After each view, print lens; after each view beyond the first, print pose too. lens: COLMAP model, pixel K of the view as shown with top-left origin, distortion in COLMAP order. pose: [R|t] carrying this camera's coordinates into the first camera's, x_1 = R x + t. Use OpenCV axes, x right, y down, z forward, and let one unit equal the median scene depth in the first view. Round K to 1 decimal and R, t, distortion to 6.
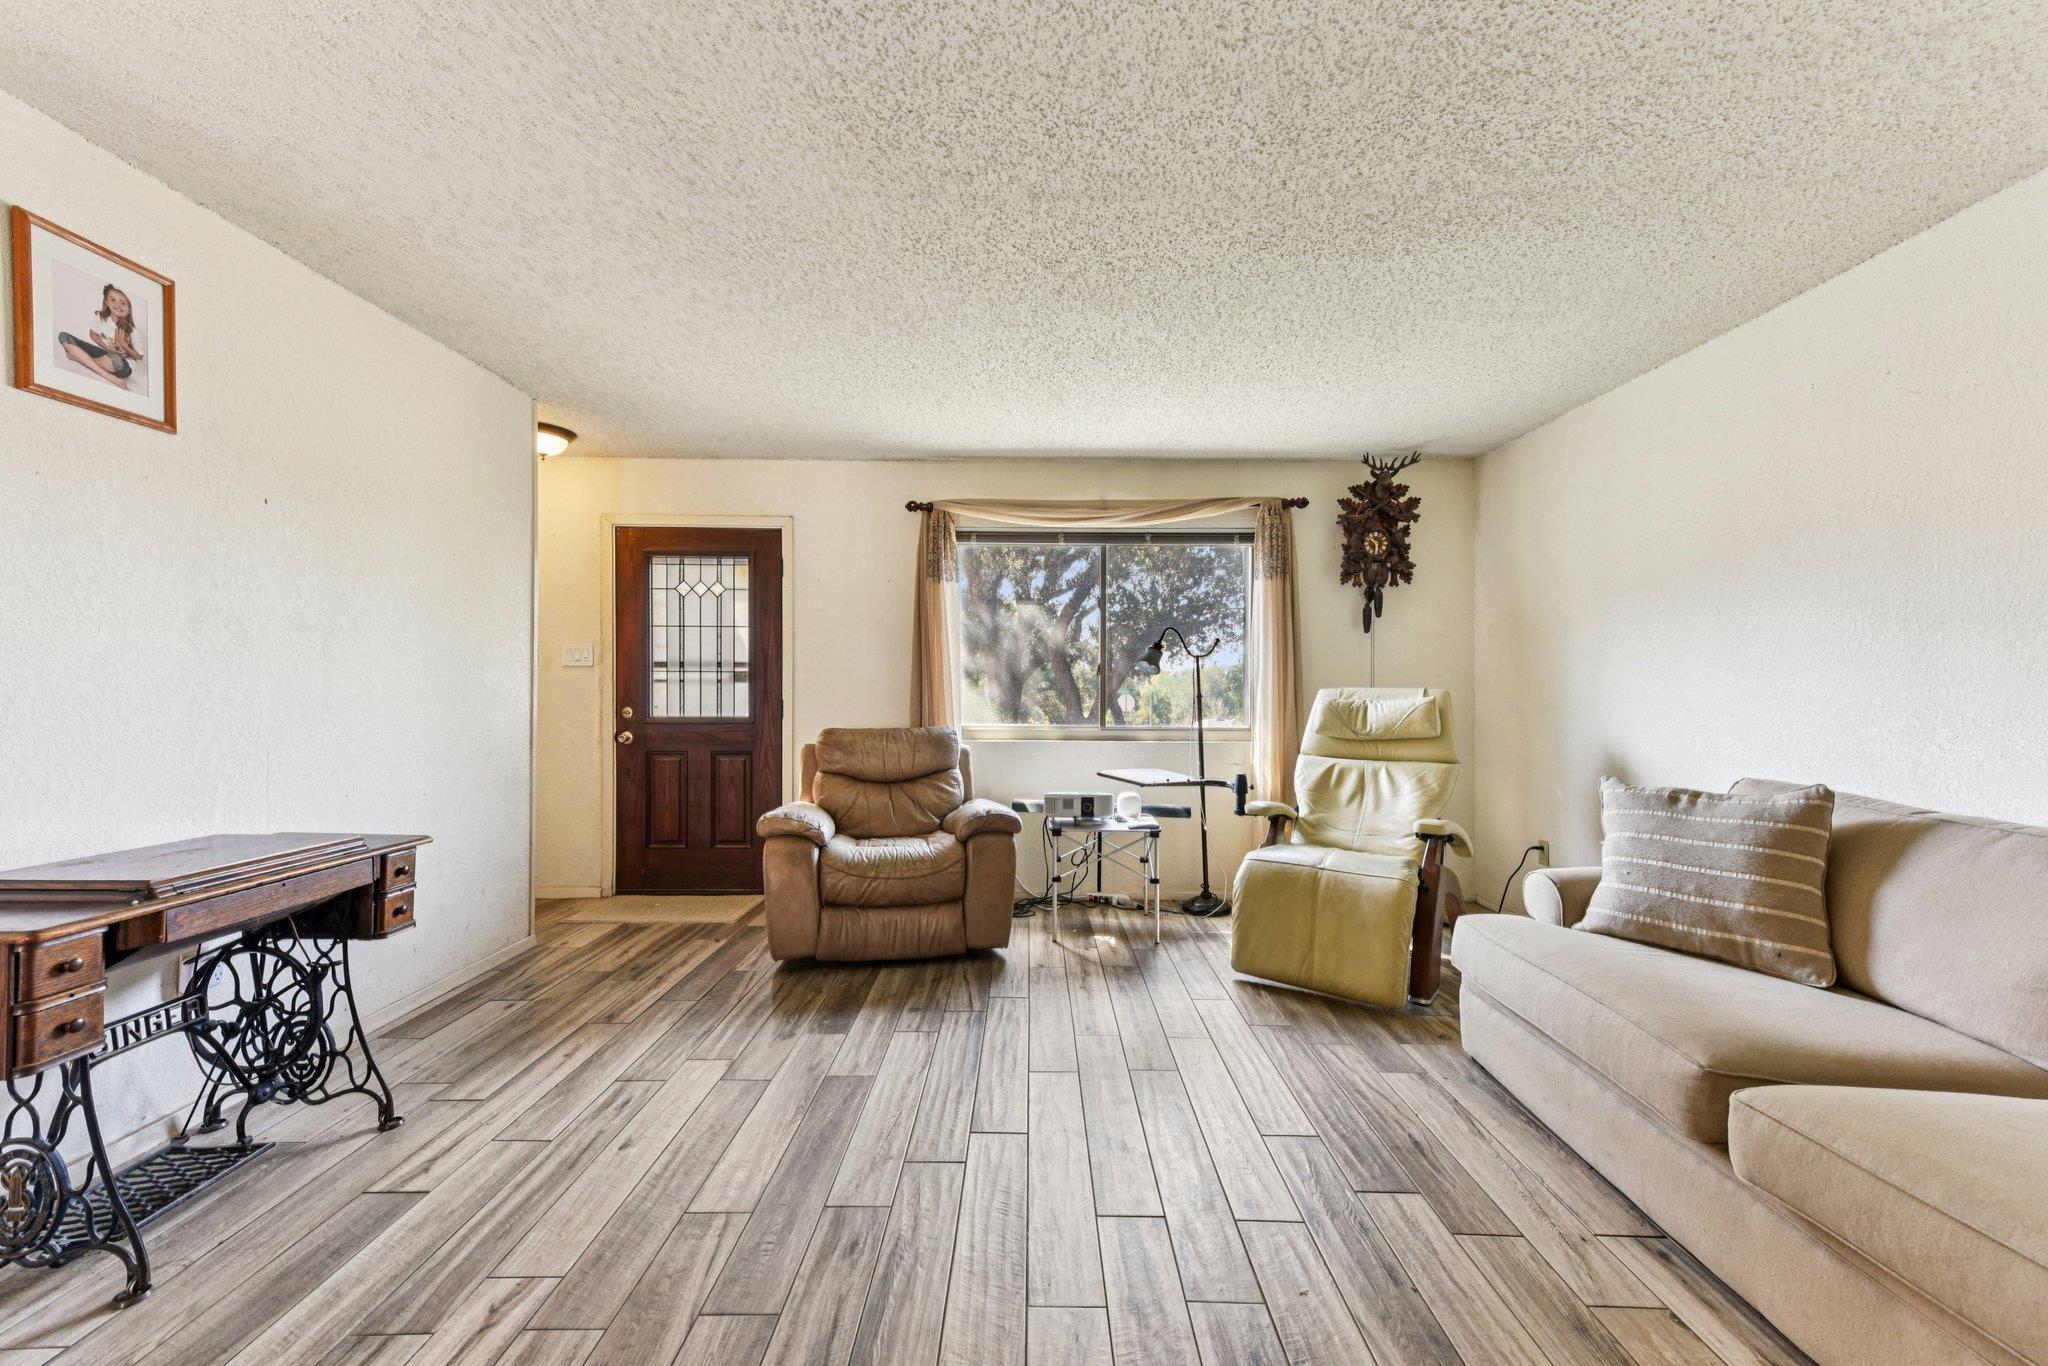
lens RADIAL K [[809.6, 0, 1022.5], [0, 809.6, 683.4], [0, 0, 1]] dist [0.035431, -0.001303]
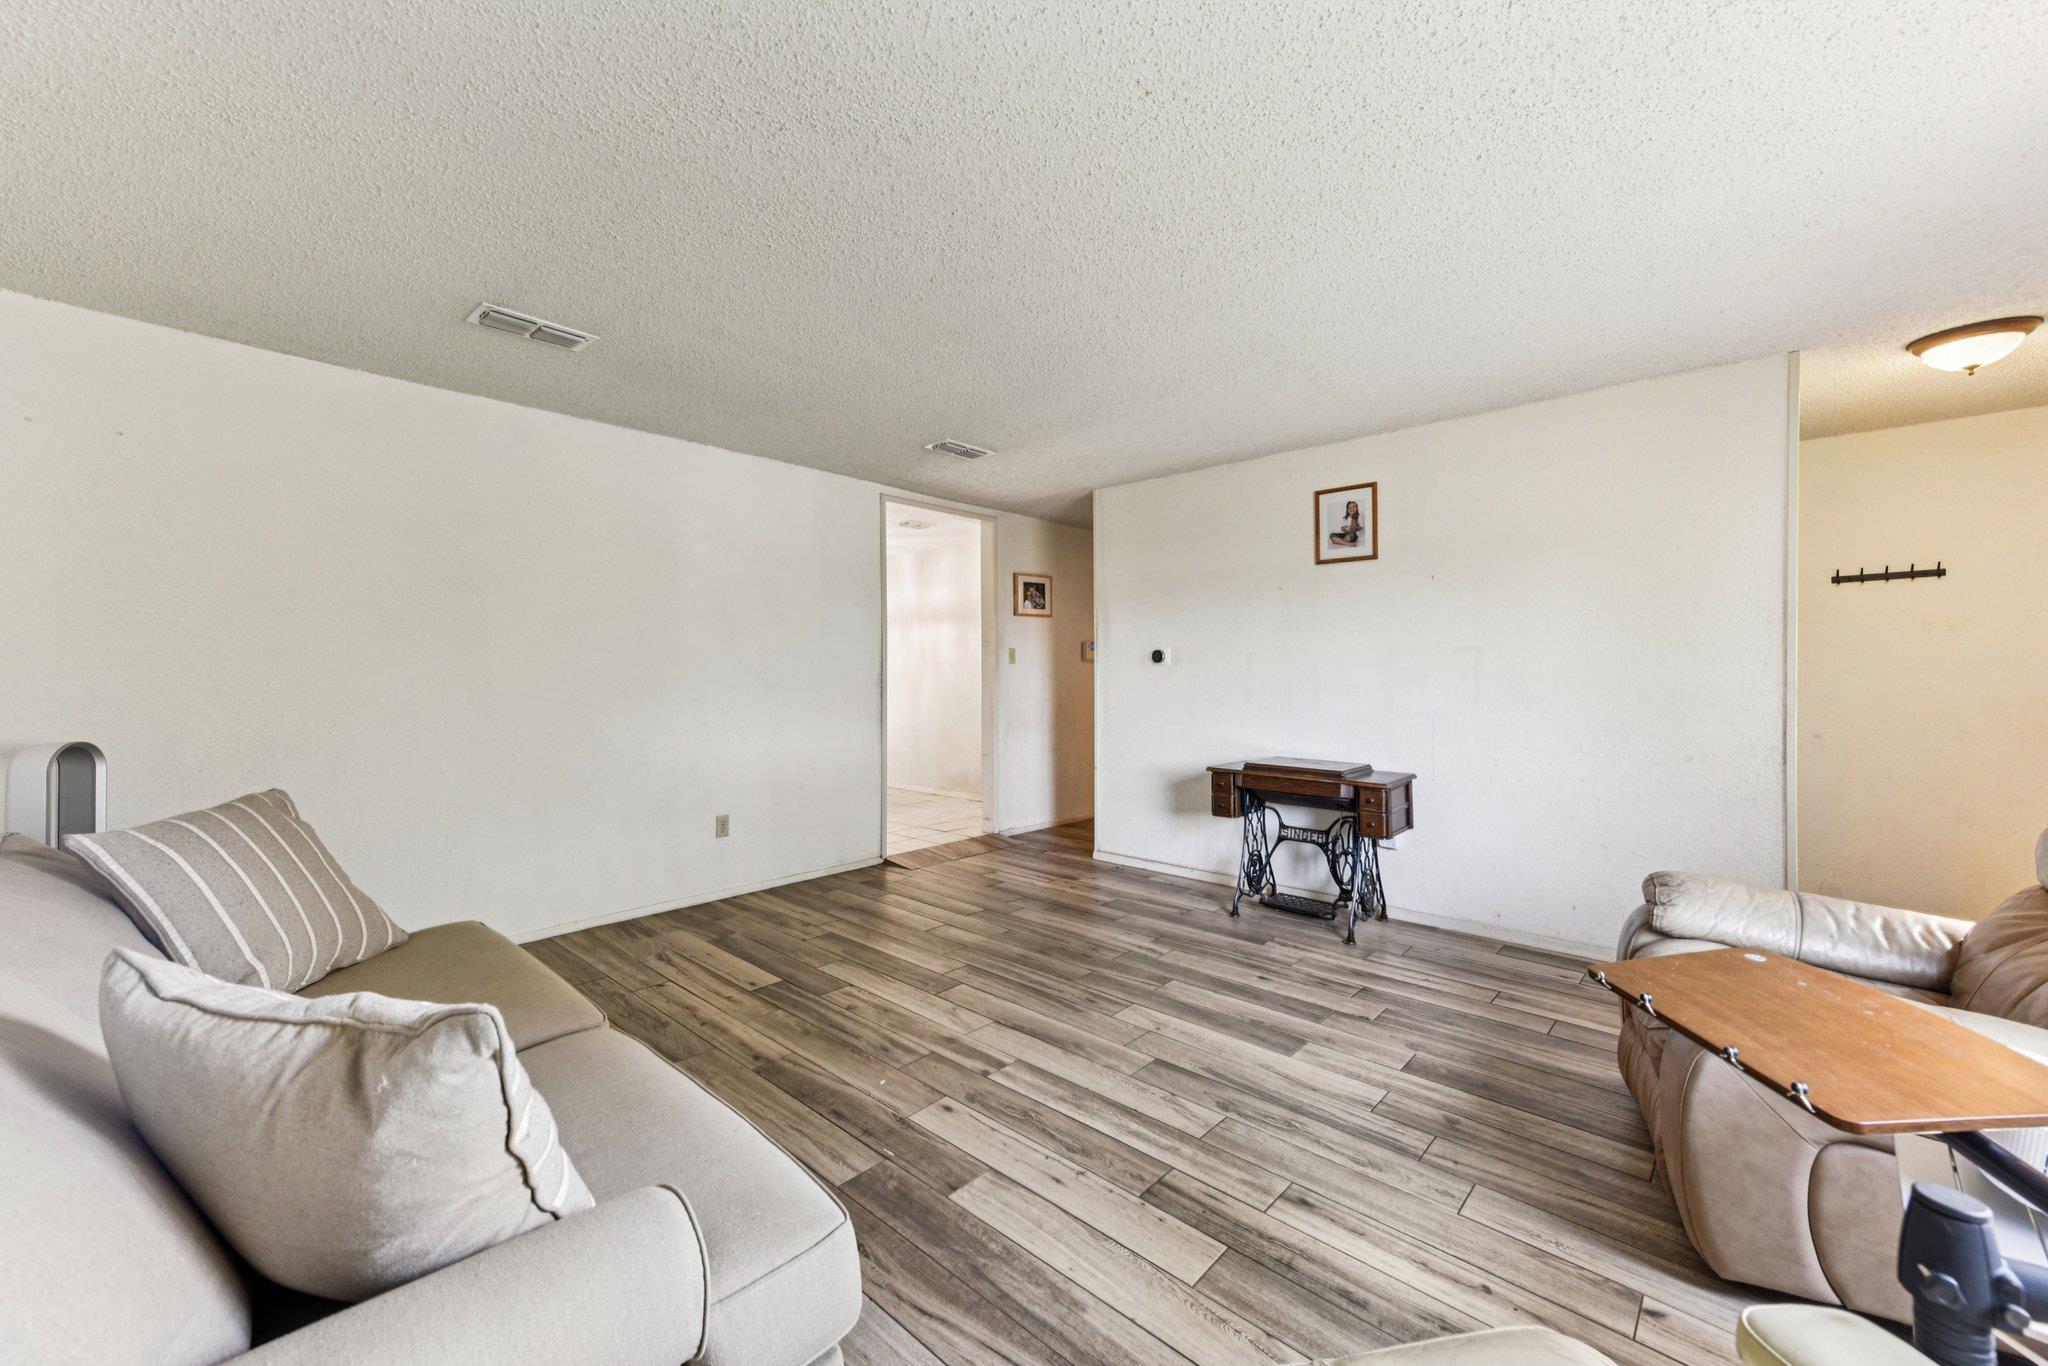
lens RADIAL K [[809.6, 0, 1015.2], [0, 809.6, 675.4], [0, 0, 1]] dist [0.035431, -0.001303]
pose [[-0.677143, 0.000110, -0.735851, 0.581229], [0.000737, 1.000000, -0.000528, -0.013945], [0.735851, -0.000900, -0.677143, 0.993749]]
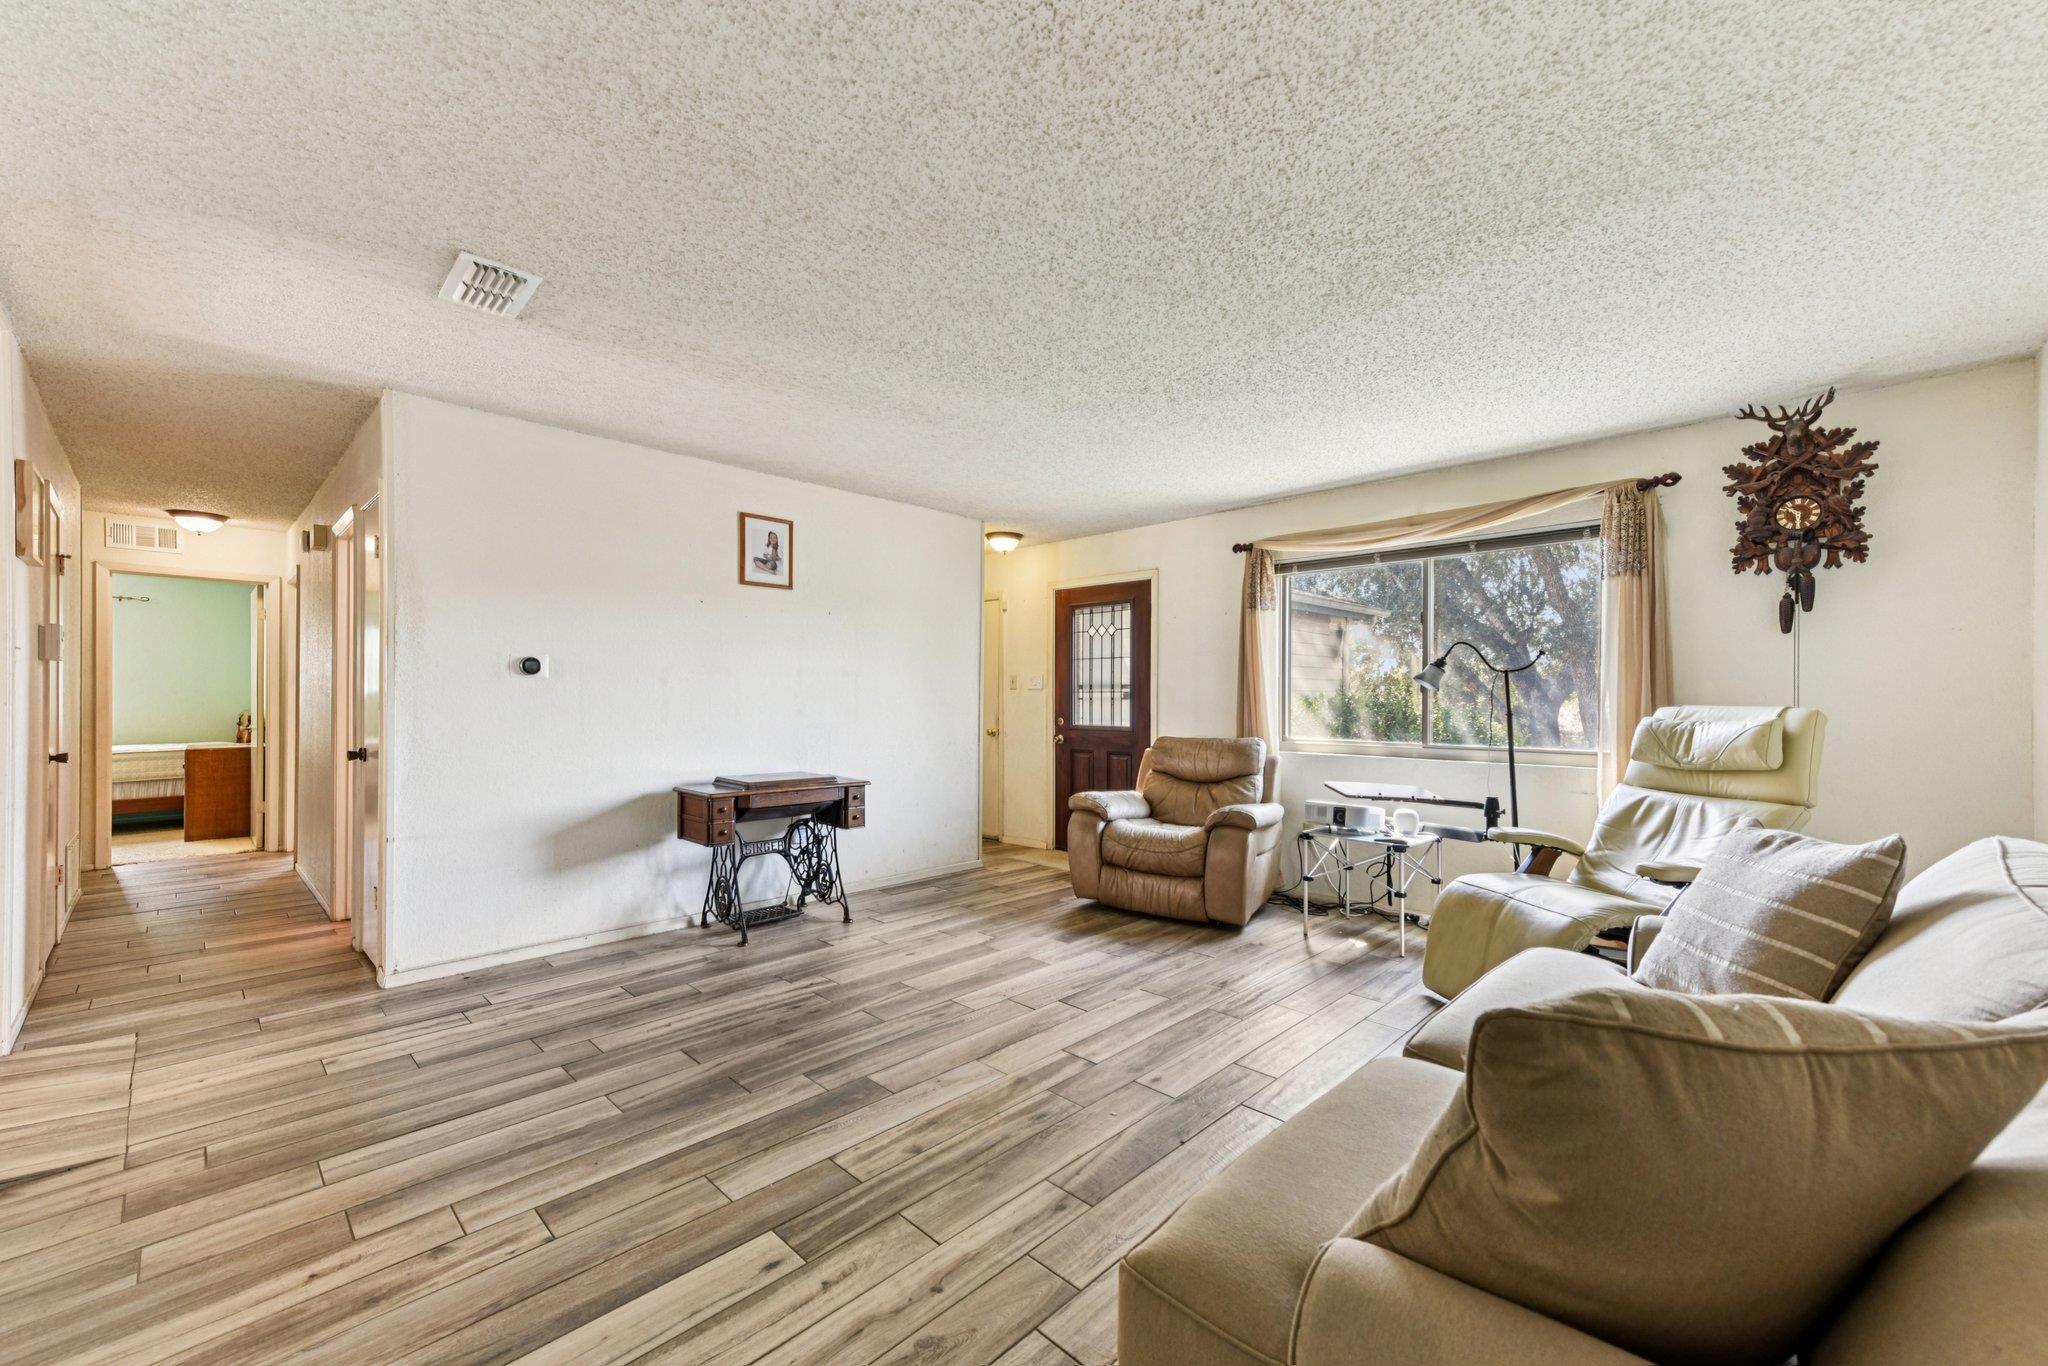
lens RADIAL K [[809.6, 0, 1014.3], [0, 809.6, 701.0], [0, 0, 1]] dist [0.035431, -0.001303]
pose [[0.713361, -0.001171, -0.700796, 0.552087], [0.003345, 0.999993, 0.001734, -0.003125], [0.700789, -0.003581, 0.713359, -0.071837]]
